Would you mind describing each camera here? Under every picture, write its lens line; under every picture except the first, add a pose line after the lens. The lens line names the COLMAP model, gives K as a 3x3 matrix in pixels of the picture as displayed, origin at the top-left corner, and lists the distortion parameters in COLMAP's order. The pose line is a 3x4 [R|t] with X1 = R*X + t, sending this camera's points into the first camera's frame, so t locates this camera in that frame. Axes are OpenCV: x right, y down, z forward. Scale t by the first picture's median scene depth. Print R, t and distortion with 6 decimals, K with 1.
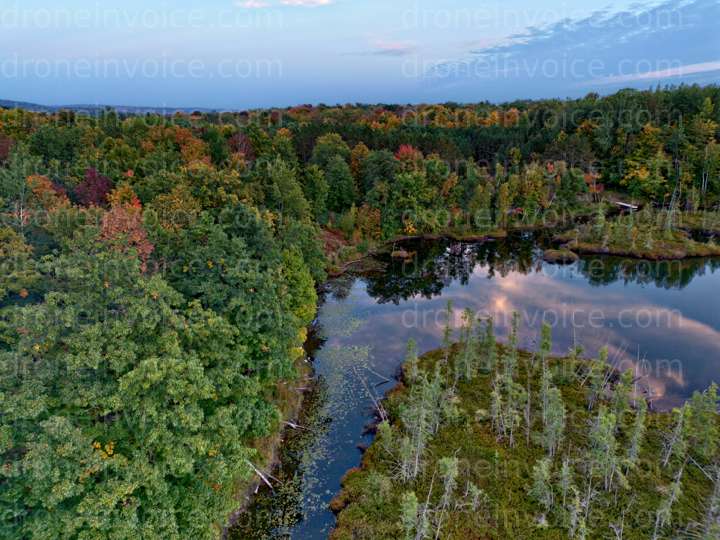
lens RADIAL K [[507.4, 0, 360.0], [0, 507.4, 270.0], [0, 0, 1]] dist [0.060748, -0.064634]
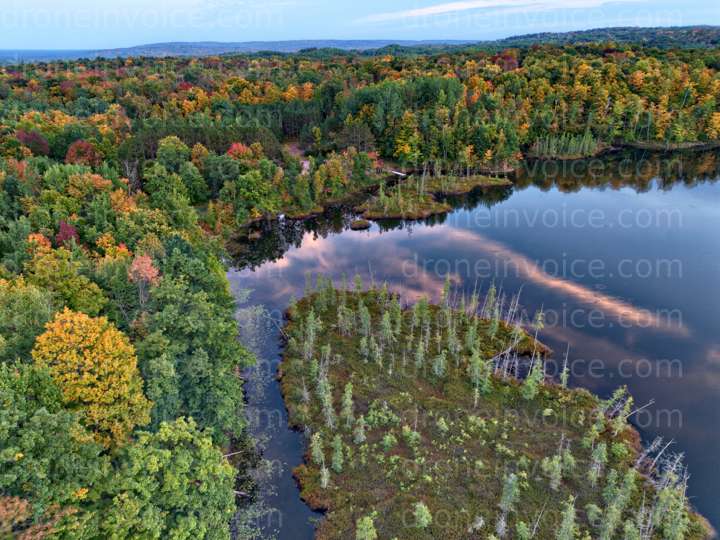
lens RADIAL K [[507.4, 0, 360.0], [0, 507.4, 270.0], [0, 0, 1]] dist [0.060748, -0.064634]
pose [[0.925684, -0.157991, 0.343726, -0.125888], [0.119583, 0.984230, 0.130348, -0.074210], [-0.358899, -0.079557, 0.929980, -0.349896]]
